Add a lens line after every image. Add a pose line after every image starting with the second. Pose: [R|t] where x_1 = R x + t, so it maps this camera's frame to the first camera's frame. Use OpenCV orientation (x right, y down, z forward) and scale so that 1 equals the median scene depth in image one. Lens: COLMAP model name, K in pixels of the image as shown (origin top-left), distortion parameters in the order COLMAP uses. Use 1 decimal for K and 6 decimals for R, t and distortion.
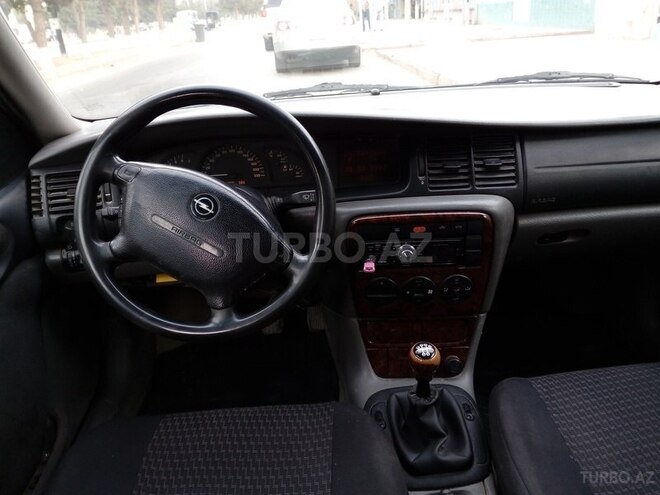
lens RADIAL K [[541.1, 0, 331.1], [0, 541.1, 248.5], [0, 0, 1]] dist [0.003812, -0.013651]
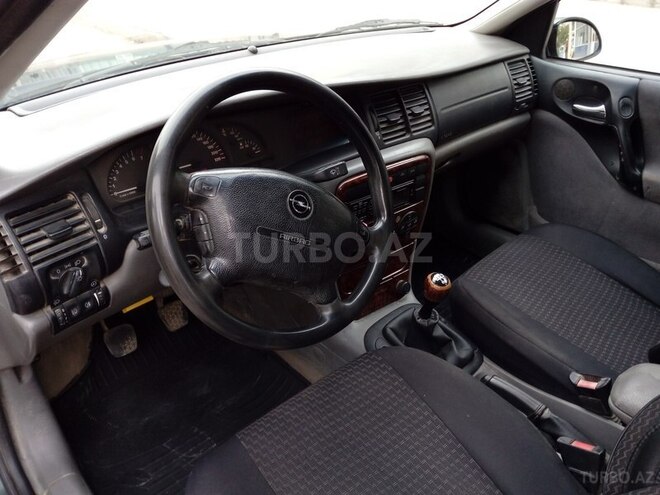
lens RADIAL K [[541.1, 0, 331.9], [0, 541.1, 247.2], [0, 0, 1]] dist [0.003812, -0.013651]
pose [[0.772720, -0.281068, 0.569126, -0.587588], [0.207991, 0.959235, 0.191332, -0.137085], [-0.599703, -0.029473, 0.799680, 0.171382]]
